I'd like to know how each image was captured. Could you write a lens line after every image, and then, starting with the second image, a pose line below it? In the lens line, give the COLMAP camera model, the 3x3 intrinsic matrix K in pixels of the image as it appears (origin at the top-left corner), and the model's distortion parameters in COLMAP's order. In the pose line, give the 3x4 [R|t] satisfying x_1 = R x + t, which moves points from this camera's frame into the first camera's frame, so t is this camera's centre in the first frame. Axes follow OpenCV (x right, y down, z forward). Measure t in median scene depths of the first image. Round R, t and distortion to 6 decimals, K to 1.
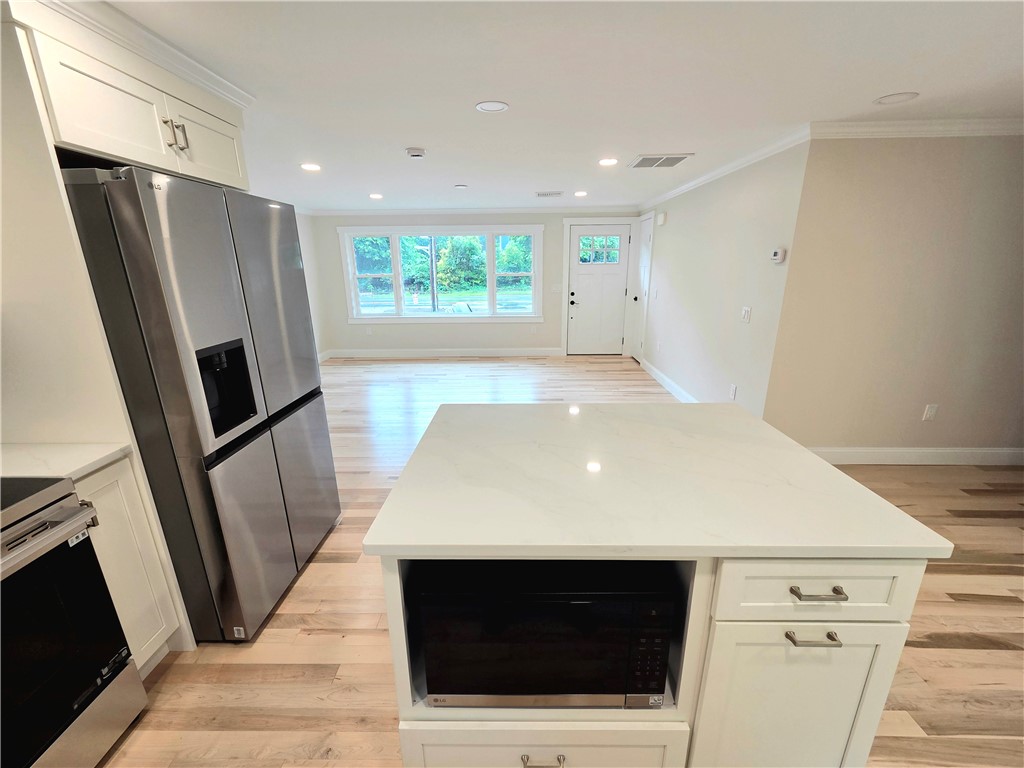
lens RADIAL K [[422.7, 0, 512.0], [0, 422.7, 385.4], [0, 0, 1]] dist [-0.000706, 0.002776]
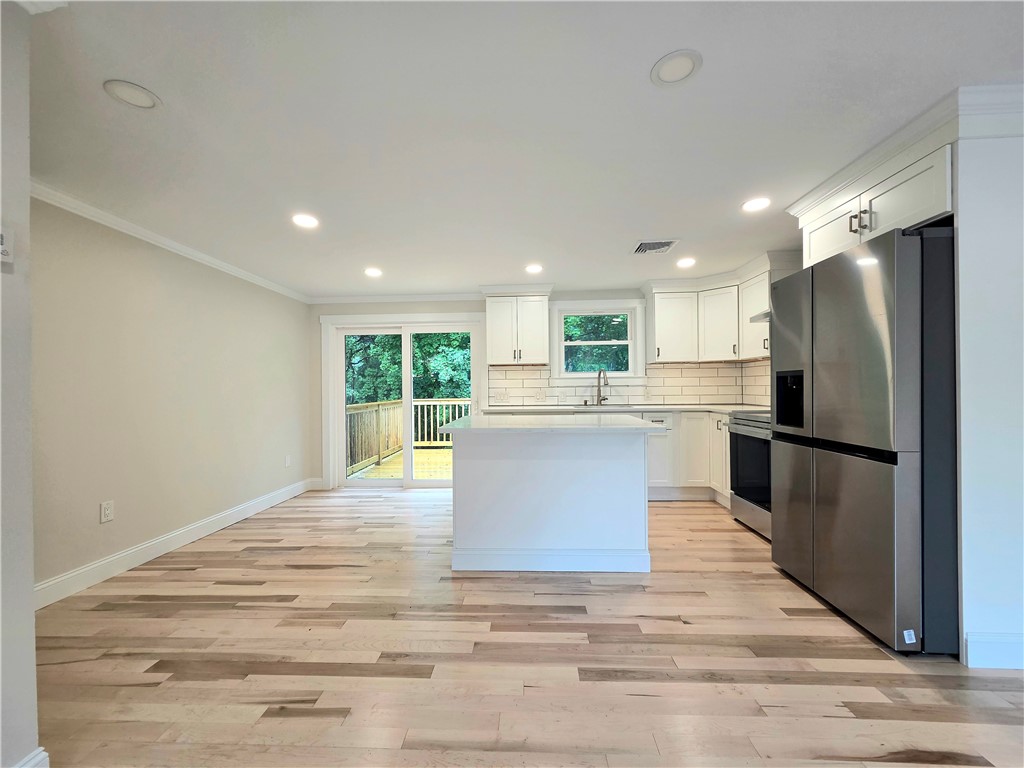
lens RADIAL K [[422.7, 0, 510.1], [0, 422.7, 388.3], [0, 0, 1]] dist [-0.000706, 0.002776]
pose [[-0.999140, 0.021176, 0.035655, 0.245111], [0.030276, 0.960043, 0.278211, -0.427724], [-0.028339, 0.279051, -0.959858, 2.169943]]
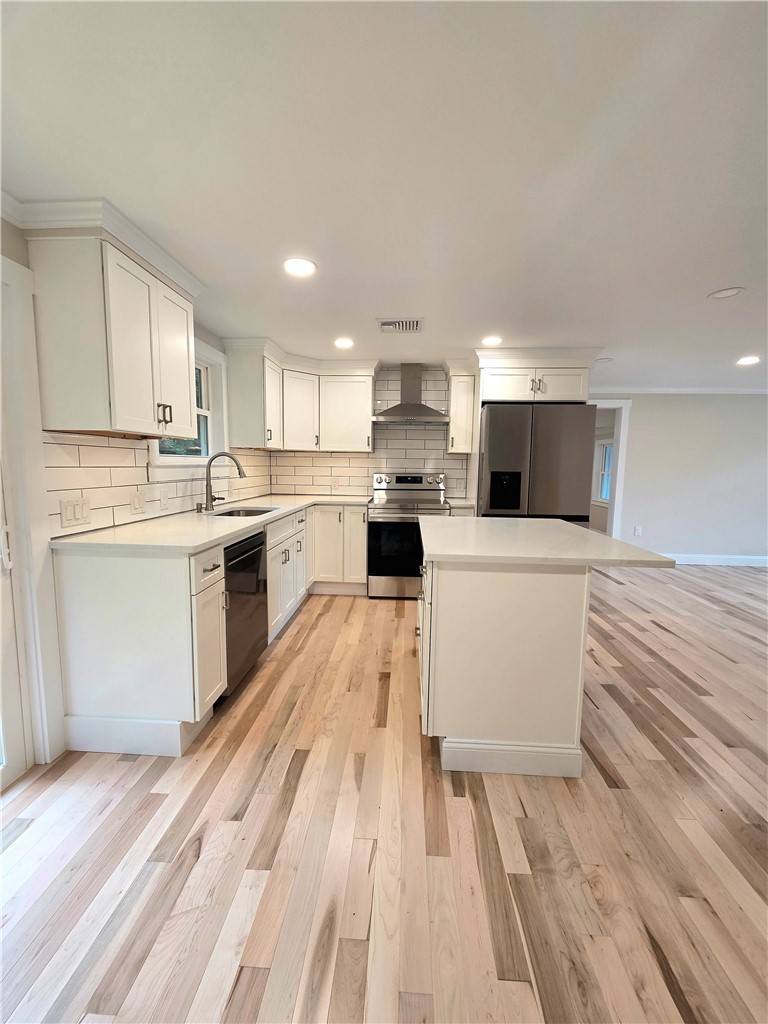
lens RADIAL K [[422.7, 0, 382.0], [0, 422.7, 512.1], [0, 0, 1]] dist [-0.000706, 0.002776]
pose [[-0.048243, 0.121862, -0.991374, 1.392421], [-0.288977, 0.948380, 0.130640, 0.003929], [0.956120, 0.292787, -0.010538, 0.382376]]
